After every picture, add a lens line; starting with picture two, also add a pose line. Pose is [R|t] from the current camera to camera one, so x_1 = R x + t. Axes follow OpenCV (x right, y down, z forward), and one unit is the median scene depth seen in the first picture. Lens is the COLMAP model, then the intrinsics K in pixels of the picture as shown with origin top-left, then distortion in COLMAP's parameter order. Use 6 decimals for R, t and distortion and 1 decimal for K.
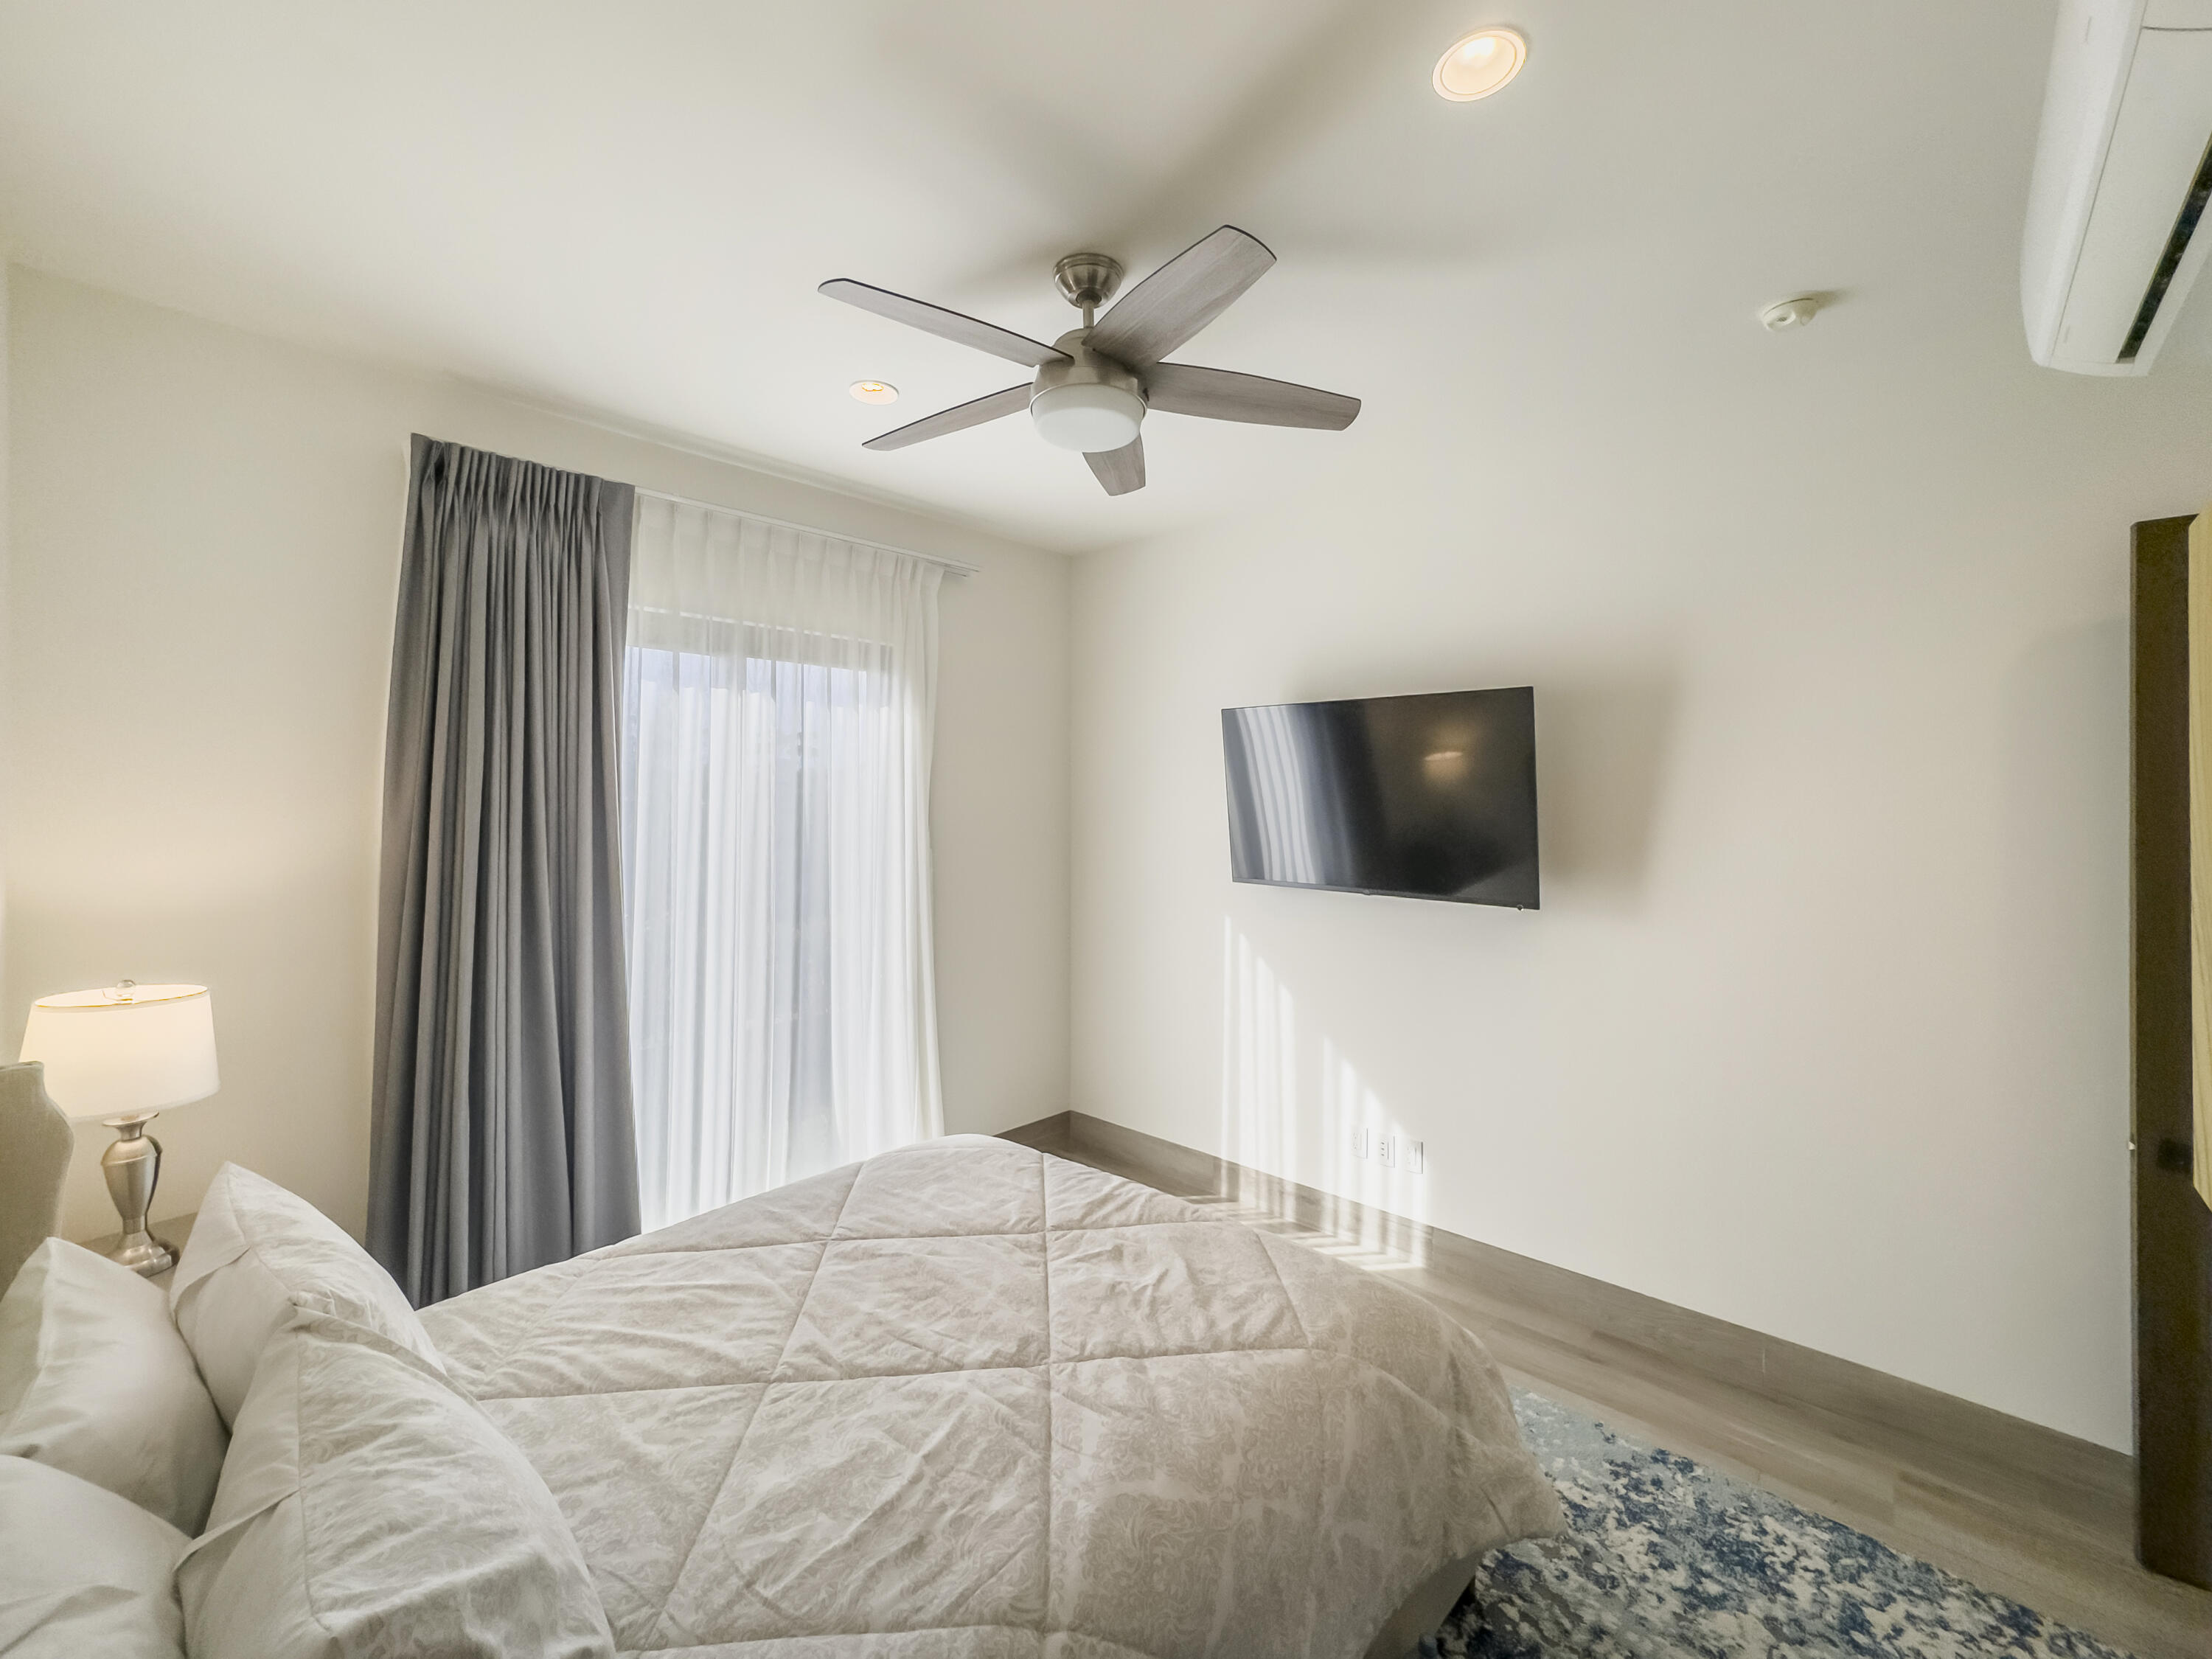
lens RADIAL K [[915.9, 0, 1104.4], [0, 915.9, 788.0], [0, 0, 1]] dist [-0.036123, 0.017063]
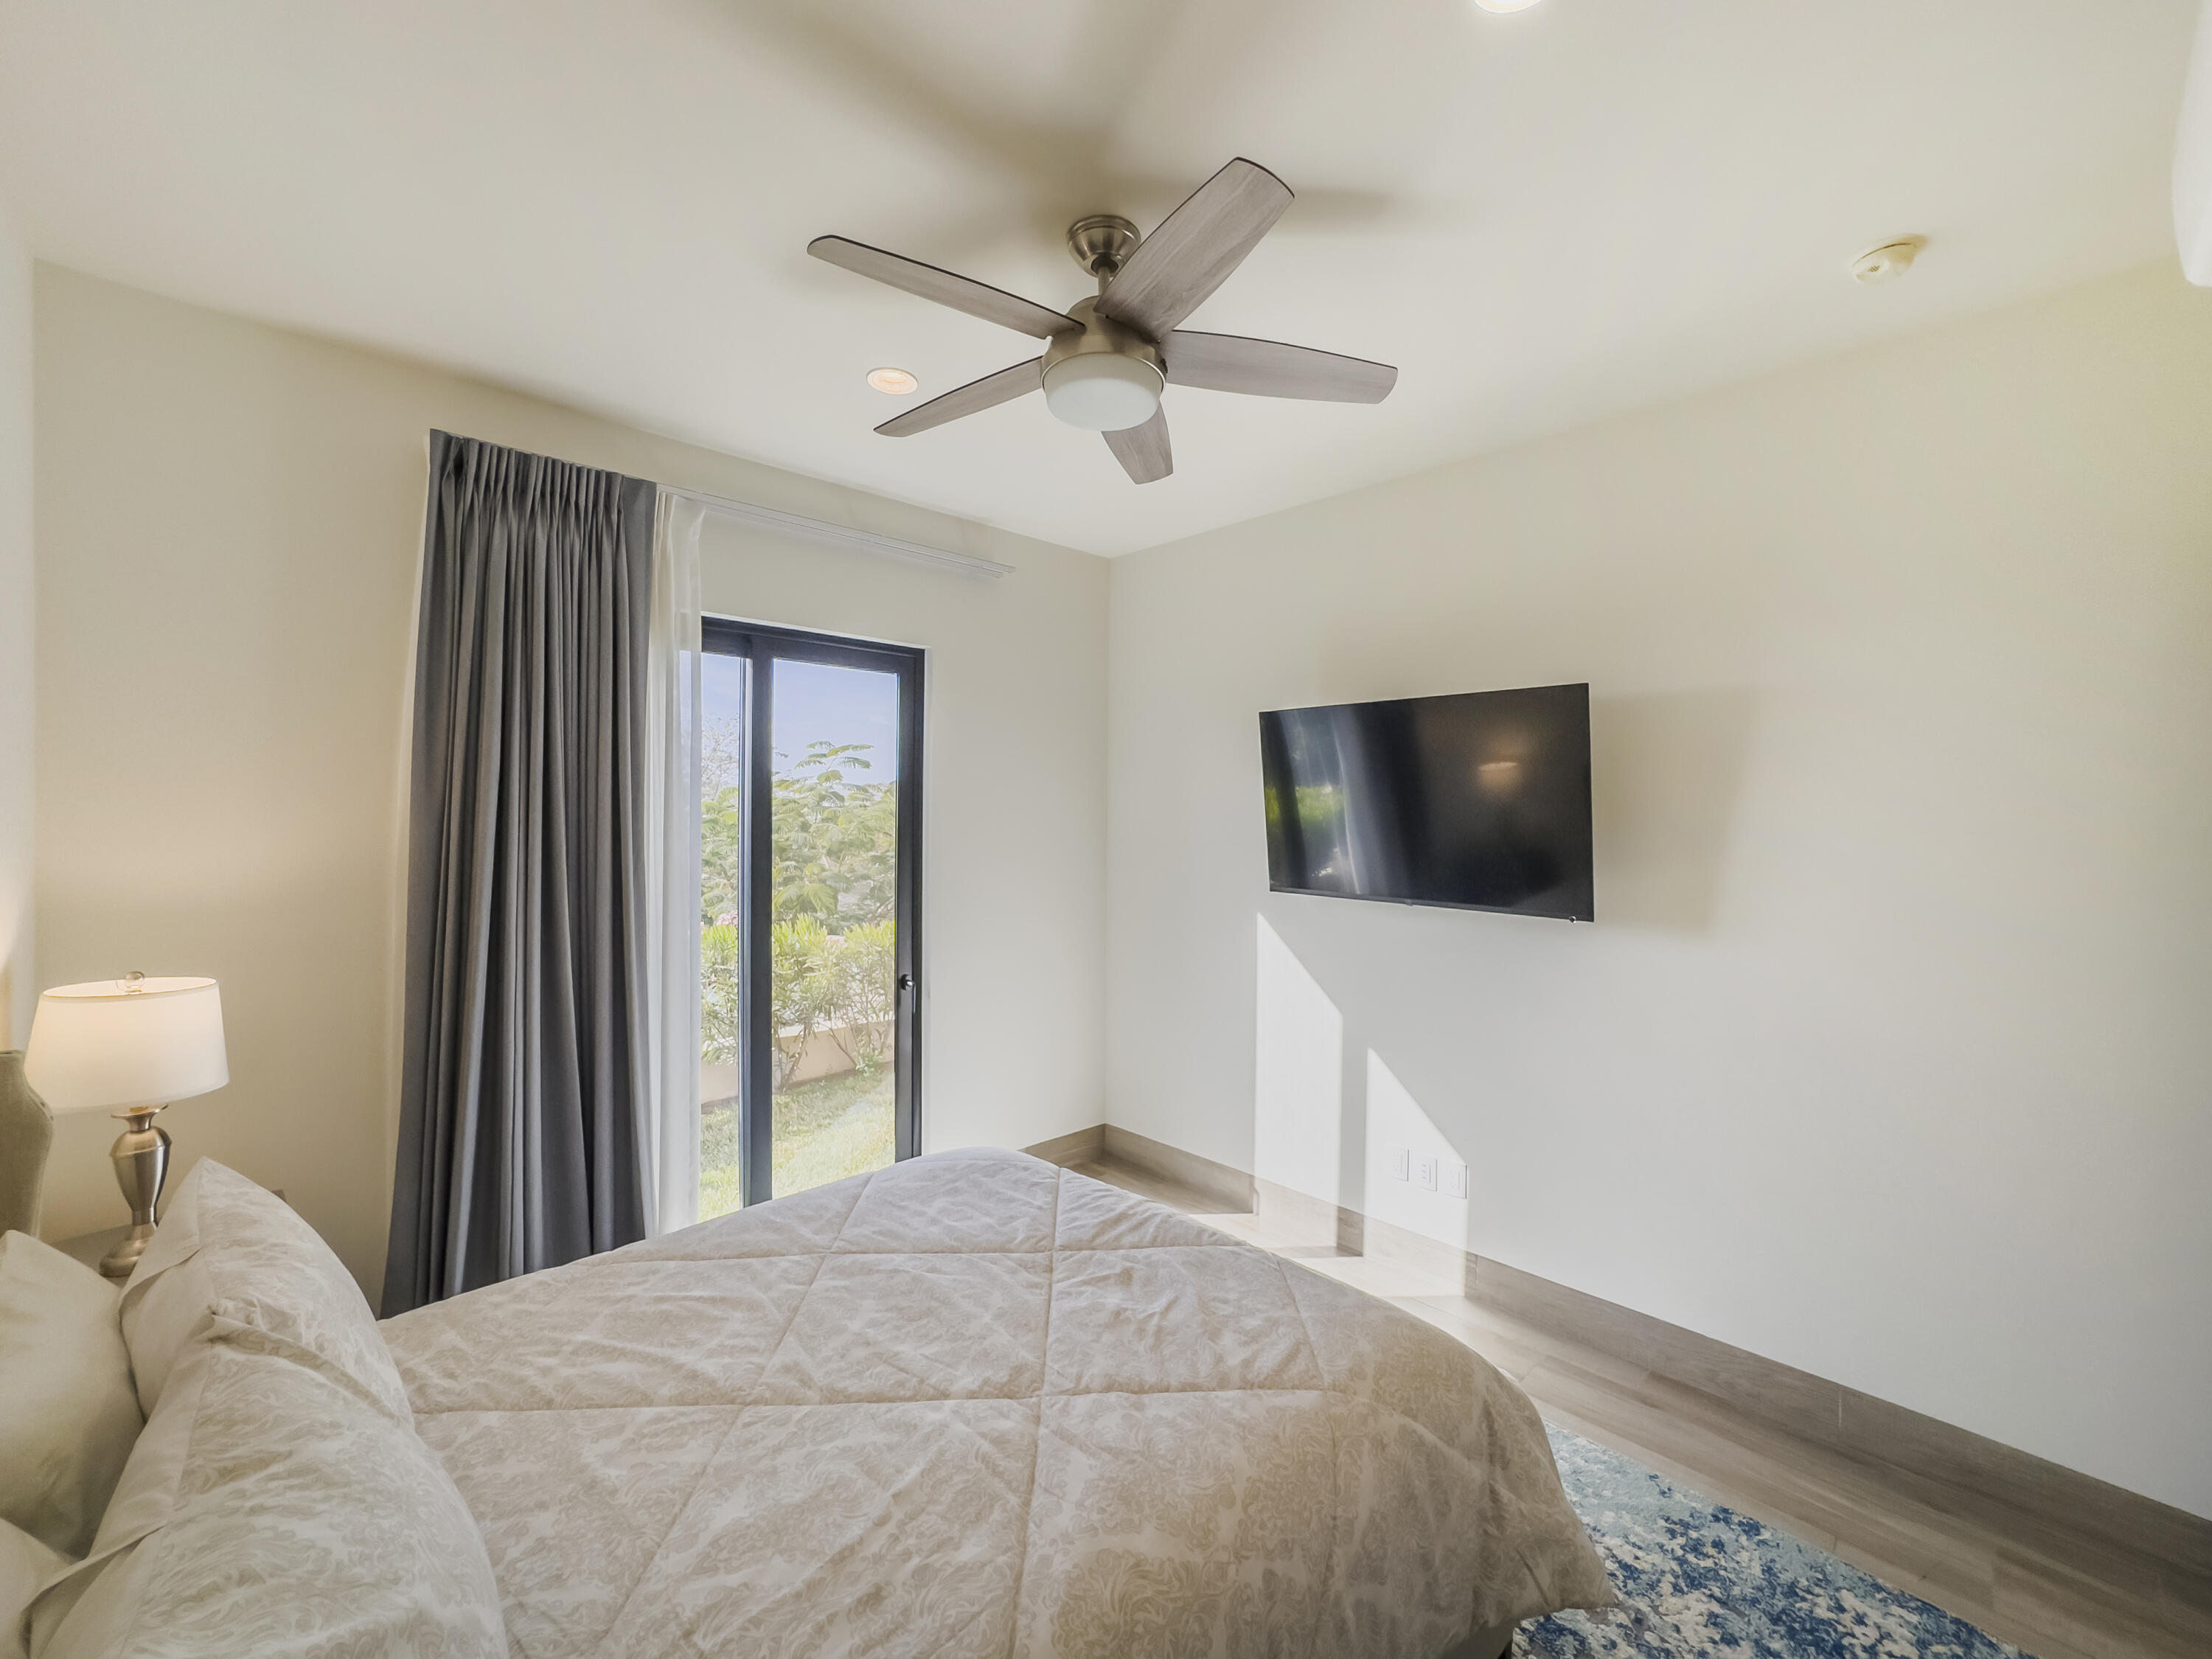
lens RADIAL K [[901.9, 0, 1114.3], [0, 901.9, 812.8], [0, 0, 1]] dist [-0.033331, 0.015188]
pose [[0.998474, 0.004789, -0.055013, 0.059339], [-0.004375, 0.999961, 0.007645, 0.028461], [0.055047, -0.007393, 0.998456, 0.090581]]
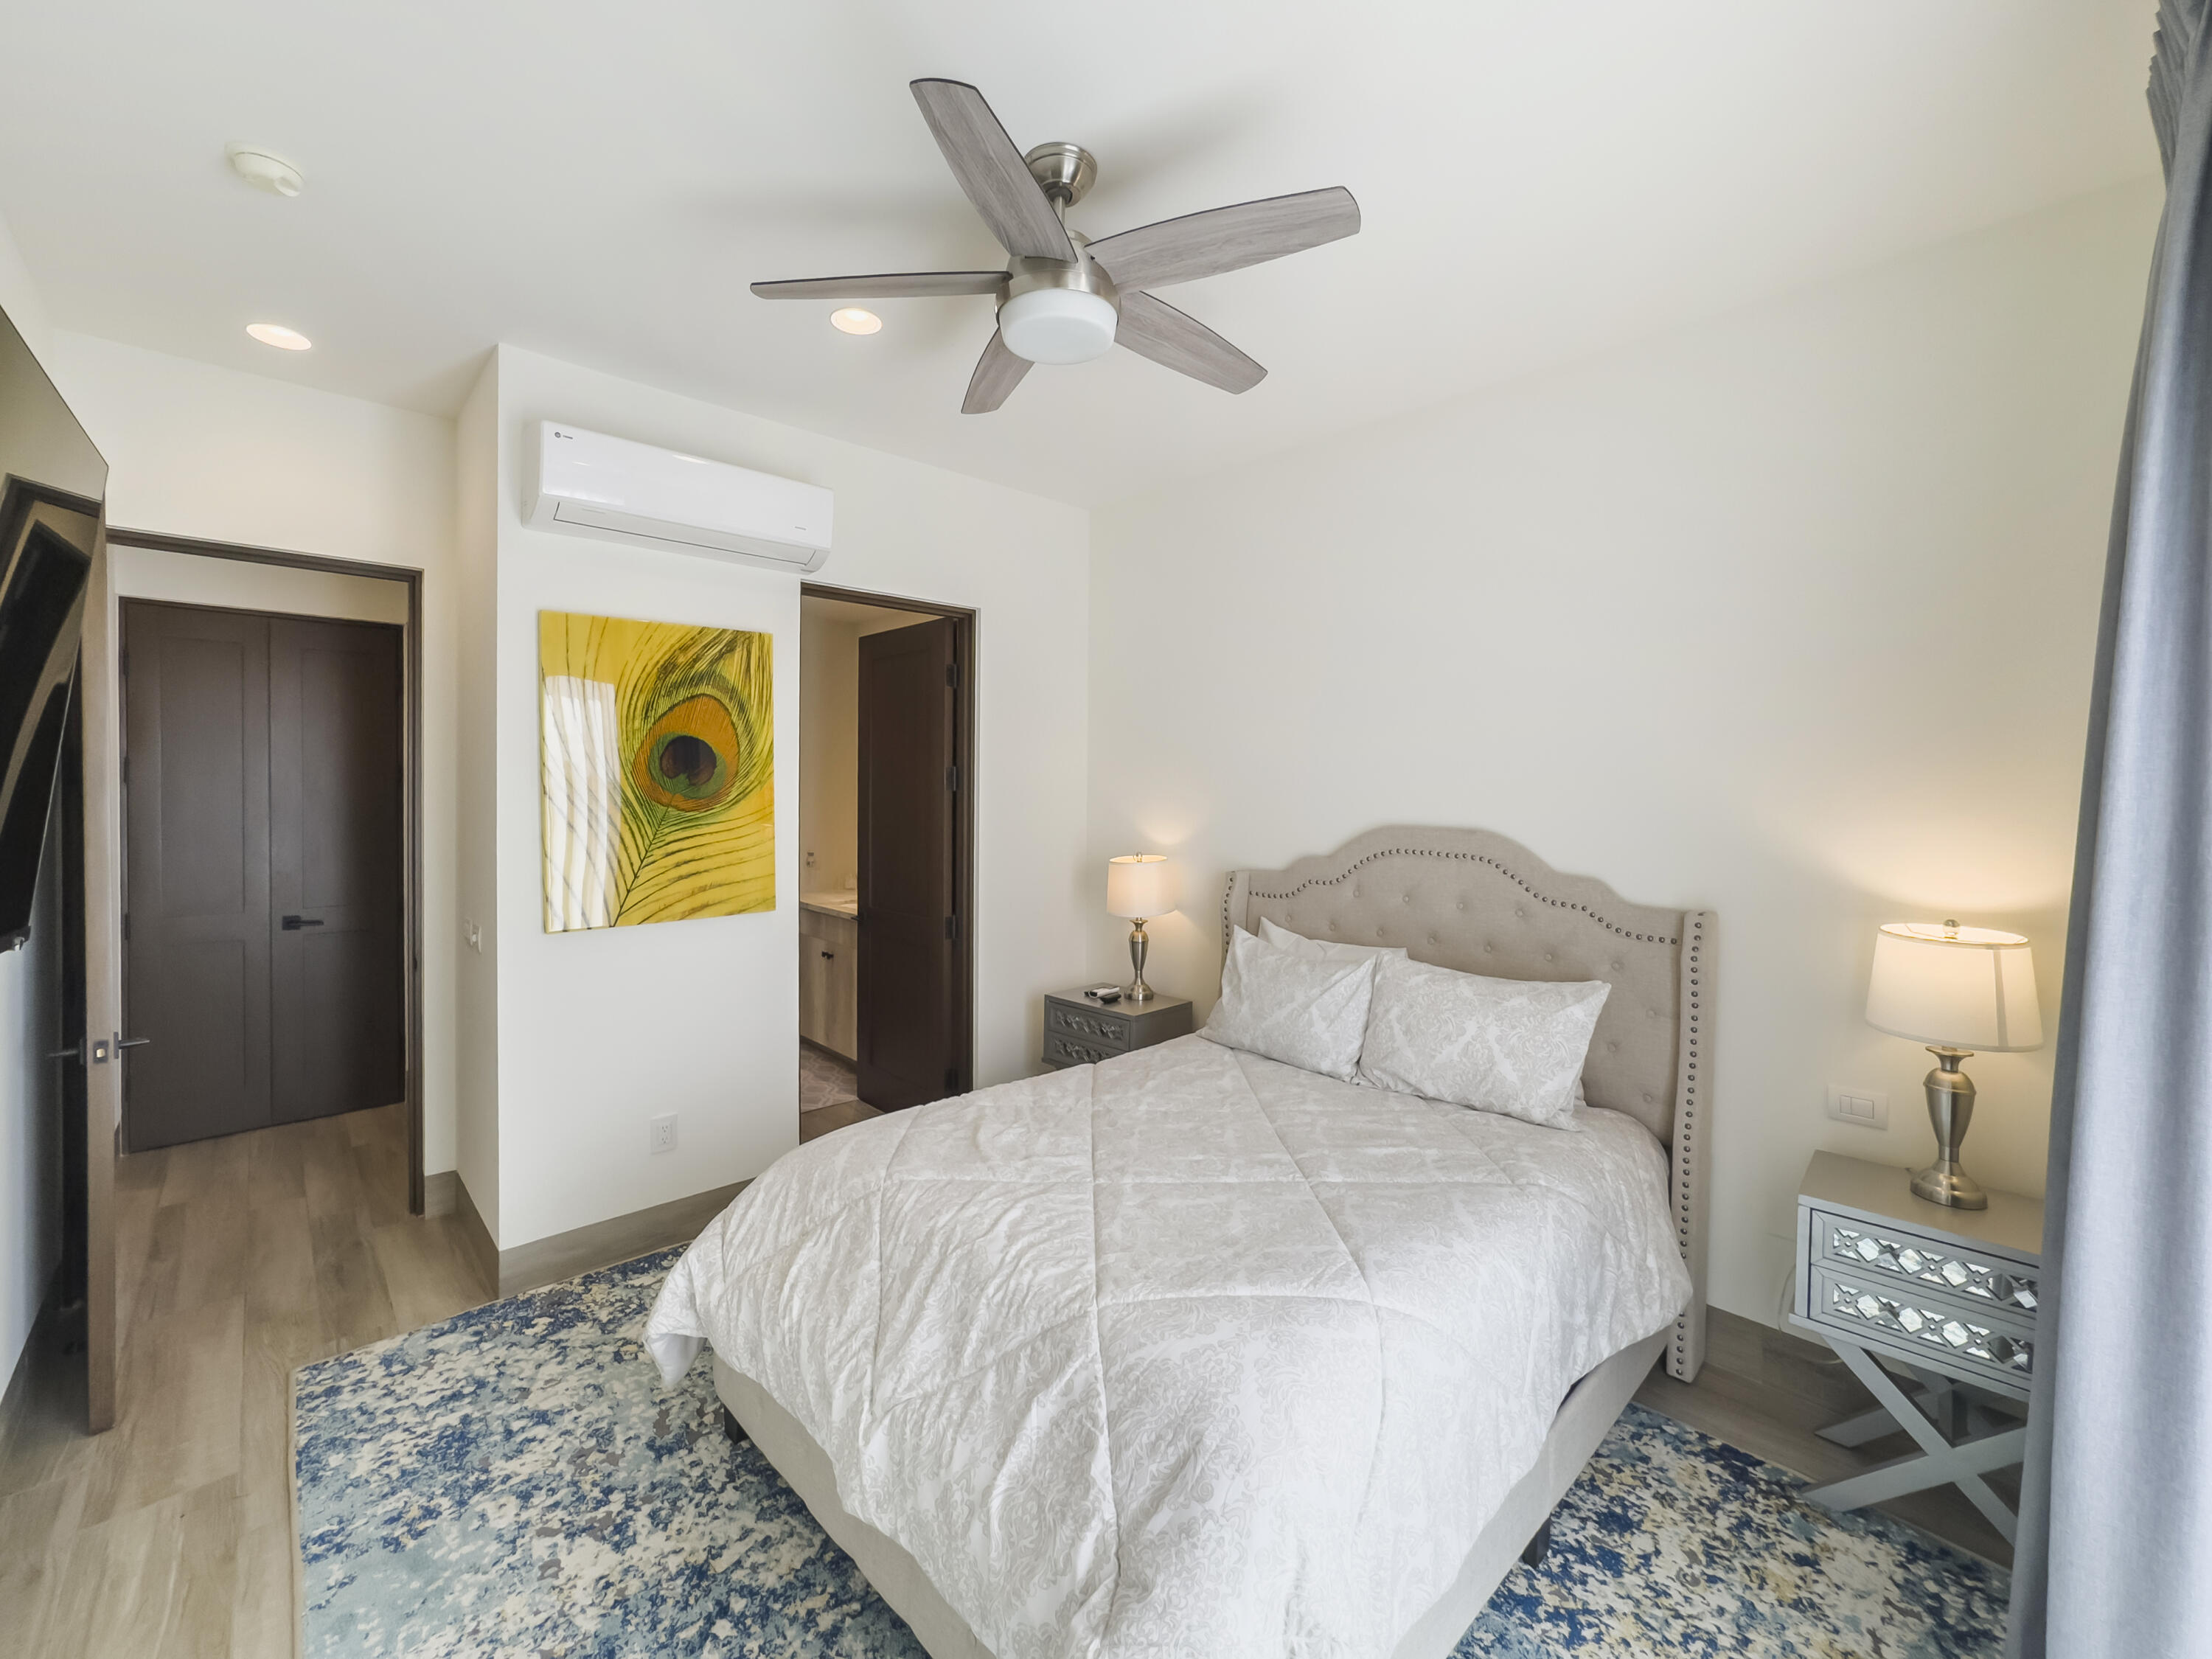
lens RADIAL K [[901.9, 0, 1114.3], [0, 901.9, 812.8], [0, 0, 1]] dist [-0.033331, 0.015188]
pose [[-0.998841, -0.011150, 0.046821, -0.155082], [-0.010379, 0.999807, 0.016694, 0.086010], [-0.046998, 0.016189, -0.998764, 2.400968]]
